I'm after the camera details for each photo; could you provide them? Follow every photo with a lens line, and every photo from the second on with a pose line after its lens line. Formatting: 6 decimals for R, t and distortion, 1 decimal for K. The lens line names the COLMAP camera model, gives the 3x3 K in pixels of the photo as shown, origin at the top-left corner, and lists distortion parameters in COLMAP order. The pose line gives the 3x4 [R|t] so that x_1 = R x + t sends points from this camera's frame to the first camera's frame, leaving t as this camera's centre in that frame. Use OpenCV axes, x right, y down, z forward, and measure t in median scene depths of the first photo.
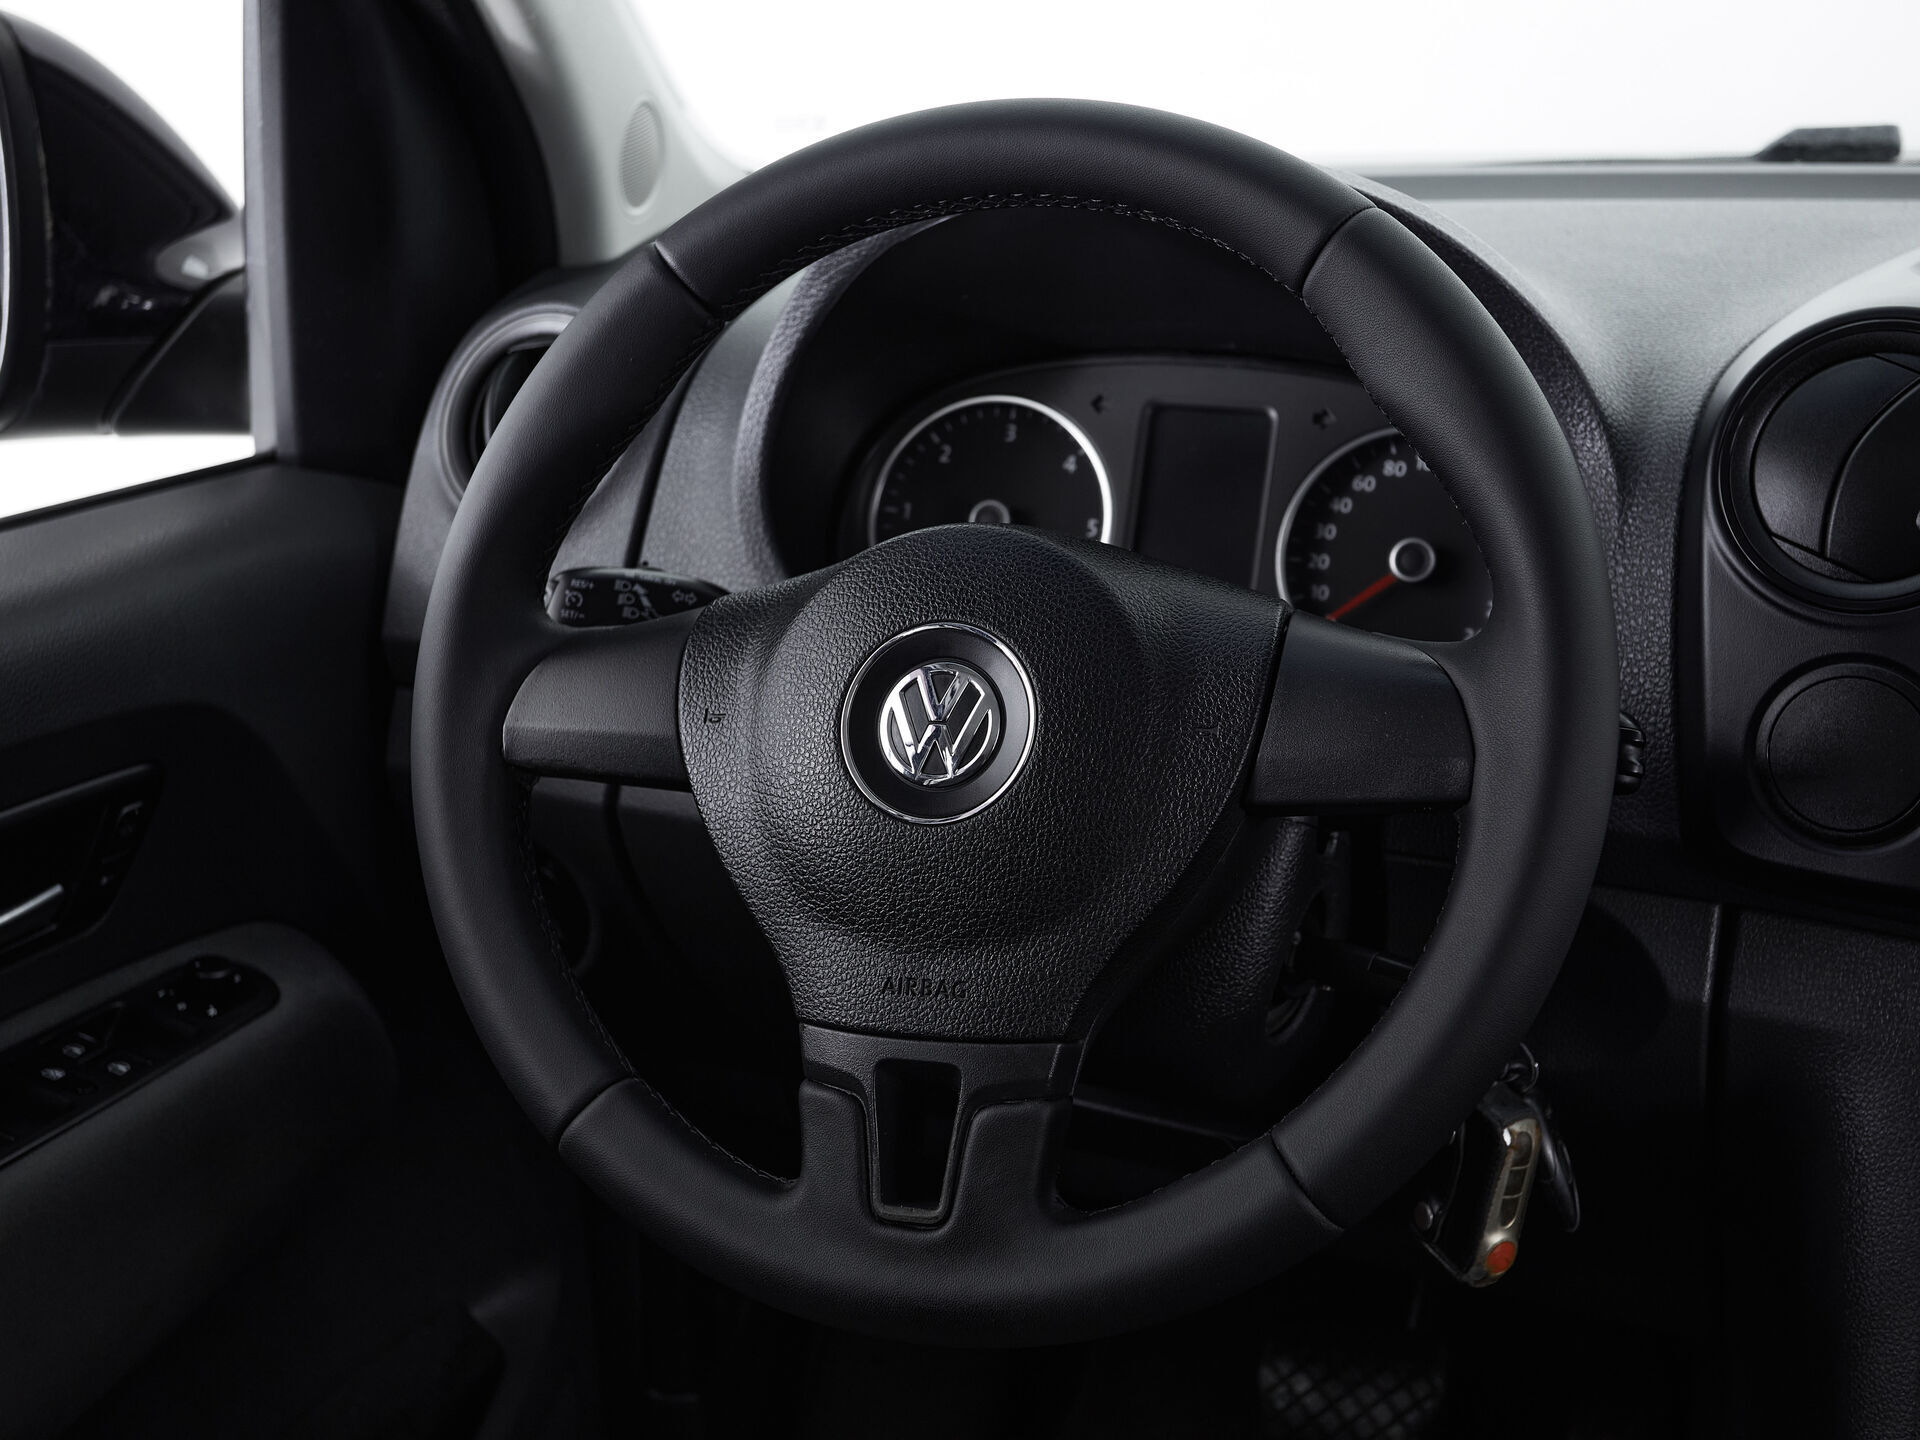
lens RADIAL K [[2309.1, 0, 961.1], [0, 2309.1, 715.8], [0, 0, 1]] dist [0.038564, 0.000000]
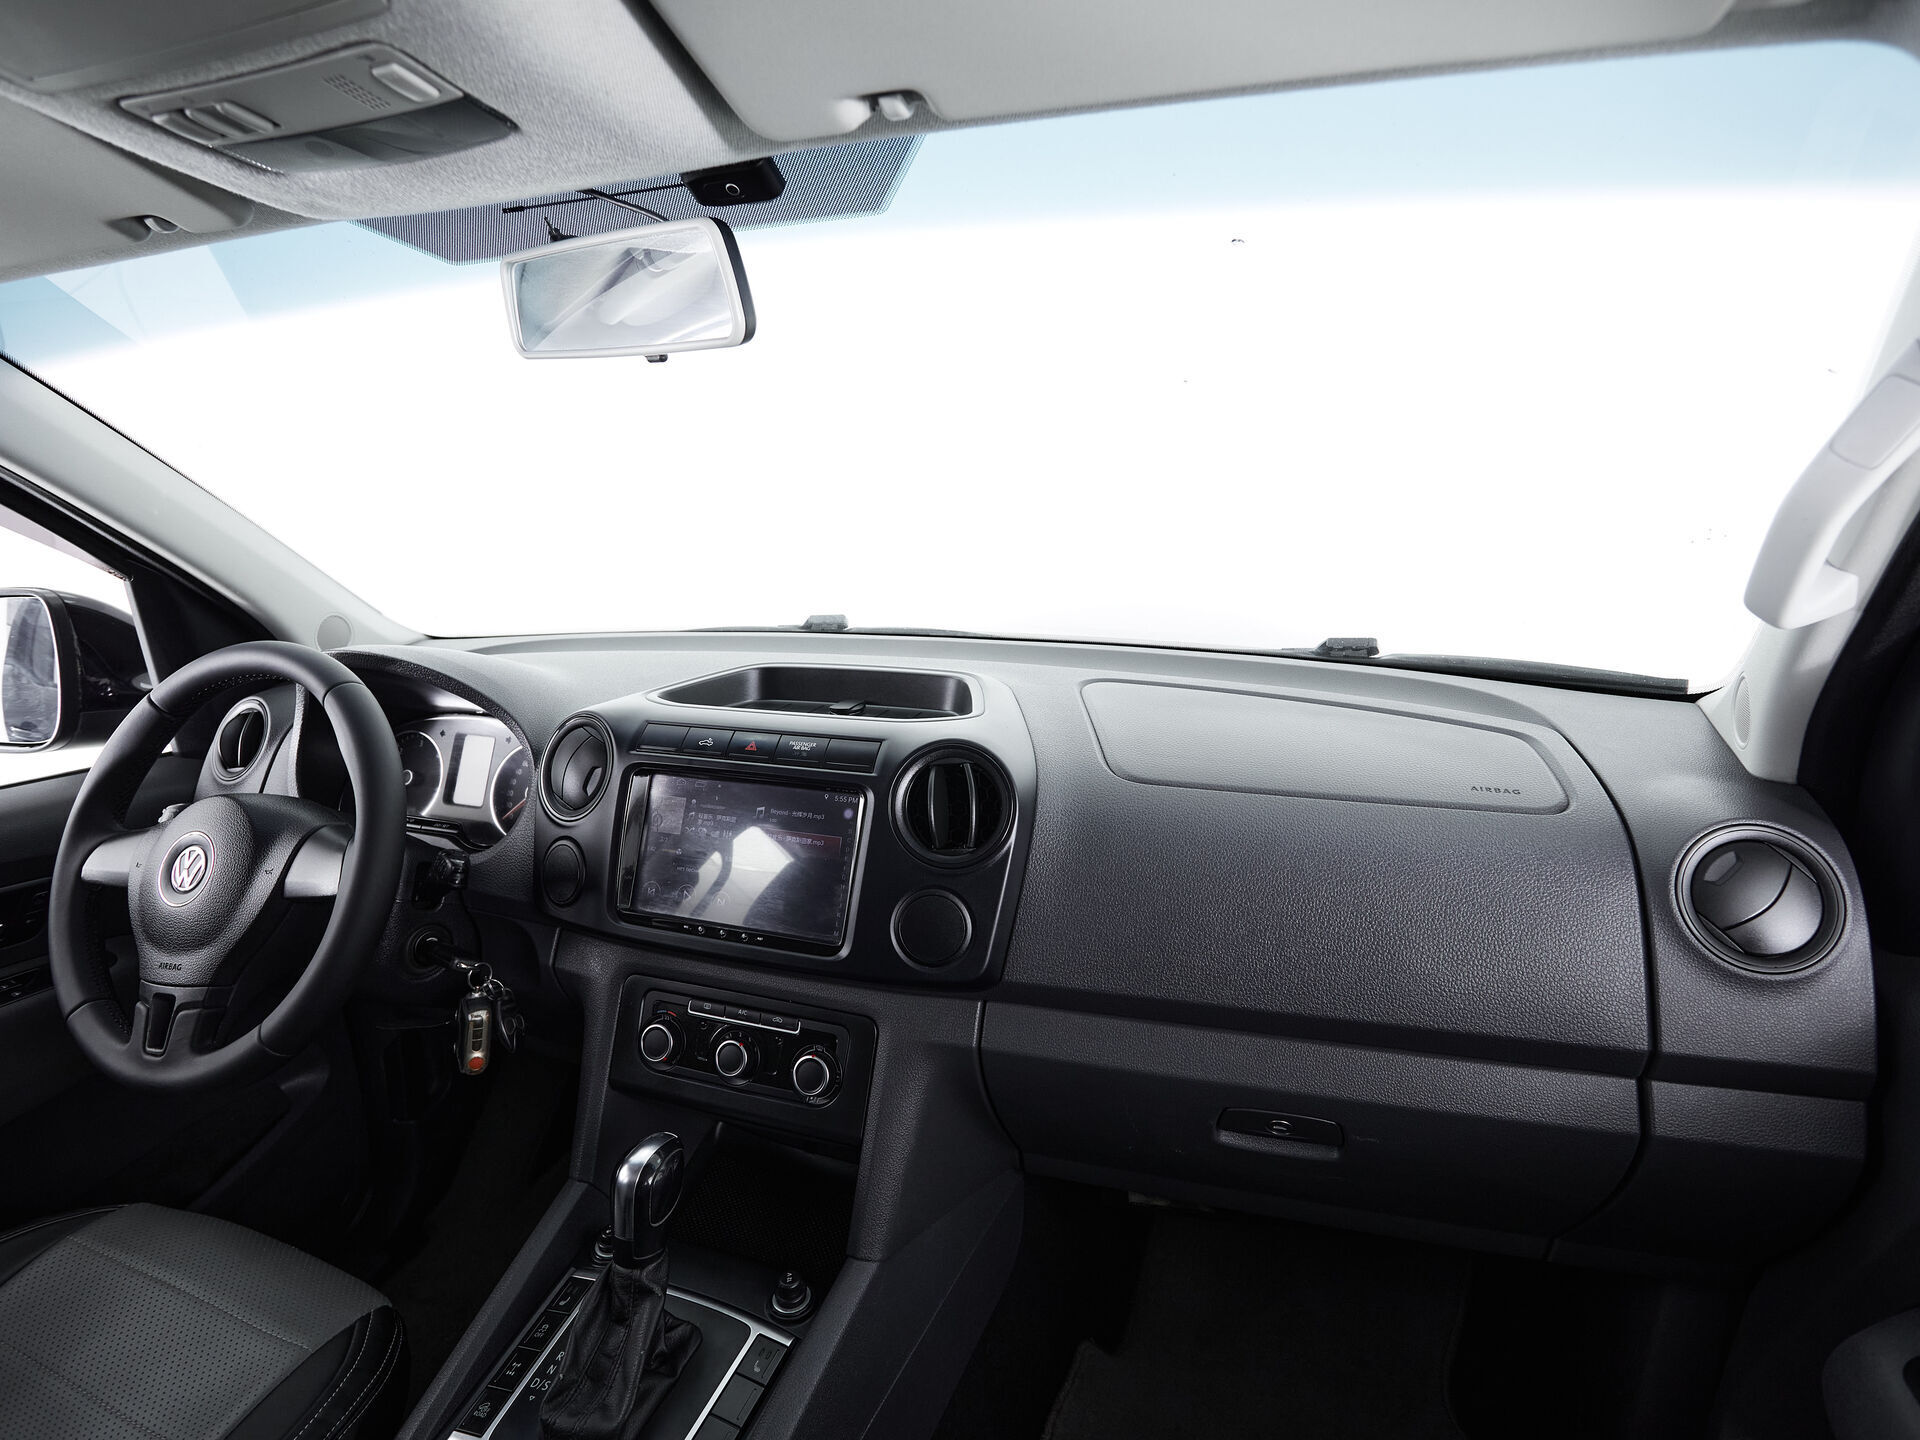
lens RADIAL K [[1010.5, 0, 957.2], [0, 1010.5, 720.7], [0, 0, 1]] dist [0.005159, -0.005100]
pose [[0.999912, -0.011785, -0.006015, 0.769549], [0.011187, 0.995769, -0.091204, -0.043834], [0.007064, 0.091129, 0.995814, -0.177708]]
